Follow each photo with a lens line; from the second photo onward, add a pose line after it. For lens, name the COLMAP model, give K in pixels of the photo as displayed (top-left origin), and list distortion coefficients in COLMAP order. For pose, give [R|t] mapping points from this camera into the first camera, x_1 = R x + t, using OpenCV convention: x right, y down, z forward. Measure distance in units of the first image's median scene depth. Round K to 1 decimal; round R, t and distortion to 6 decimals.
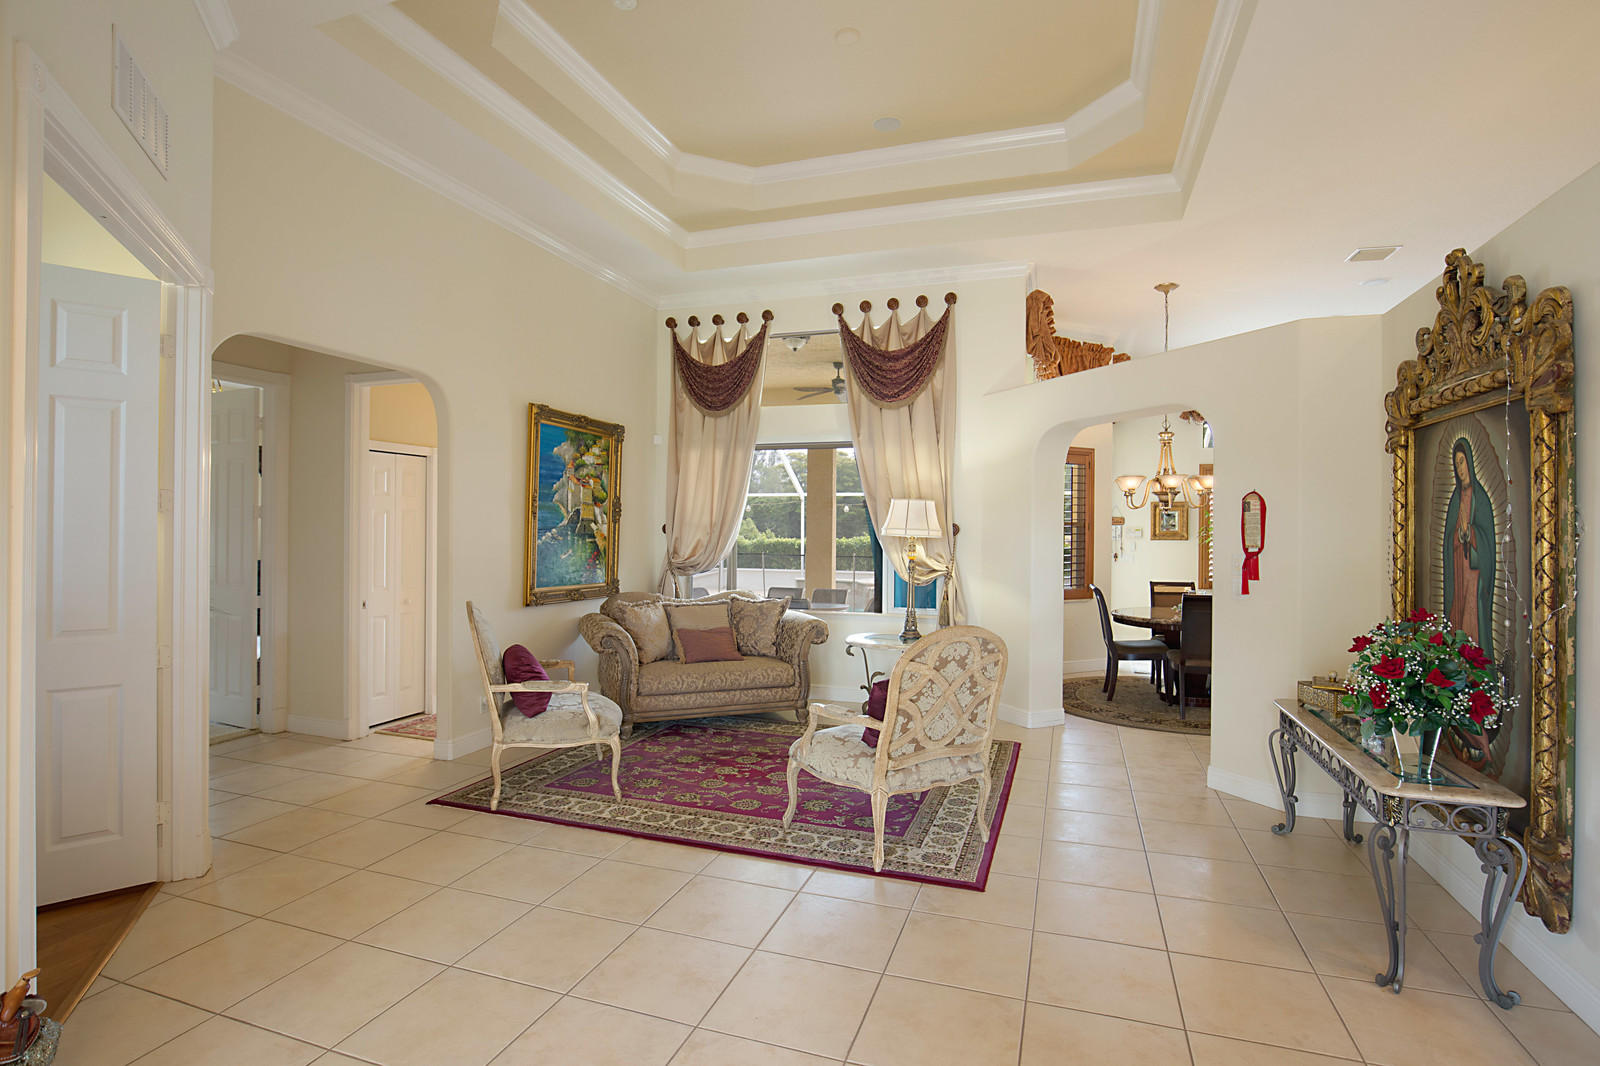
lens RADIAL K [[805.9, 0, 798.7], [0, 805.9, 528.1], [0, 0, 1]] dist [-0.001086, 0.000678]
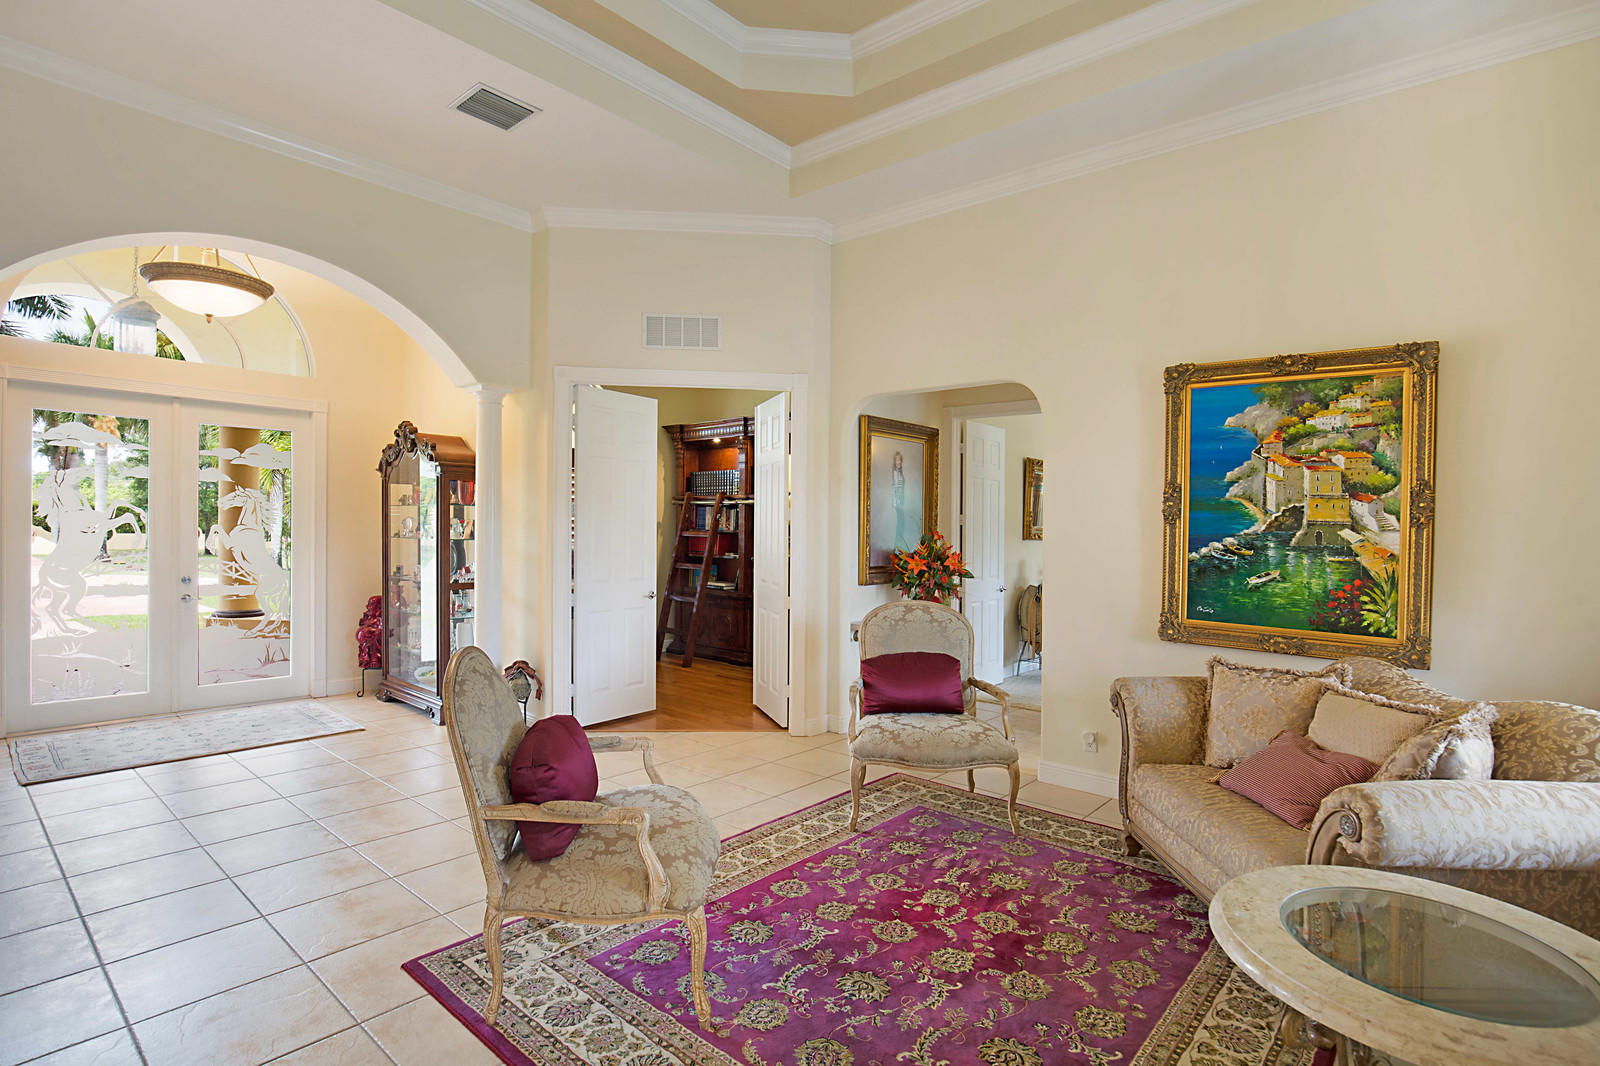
lens RADIAL K [[805.9, 0, 804.4], [0, 805.9, 531.2], [0, 0, 1]] dist [-0.001086, 0.000678]
pose [[-0.376216, -0.008812, -0.926490, 0.448025], [-0.018406, 0.999829, -0.002035, 0.003345], [0.926349, 0.016287, -0.376314, 0.901775]]
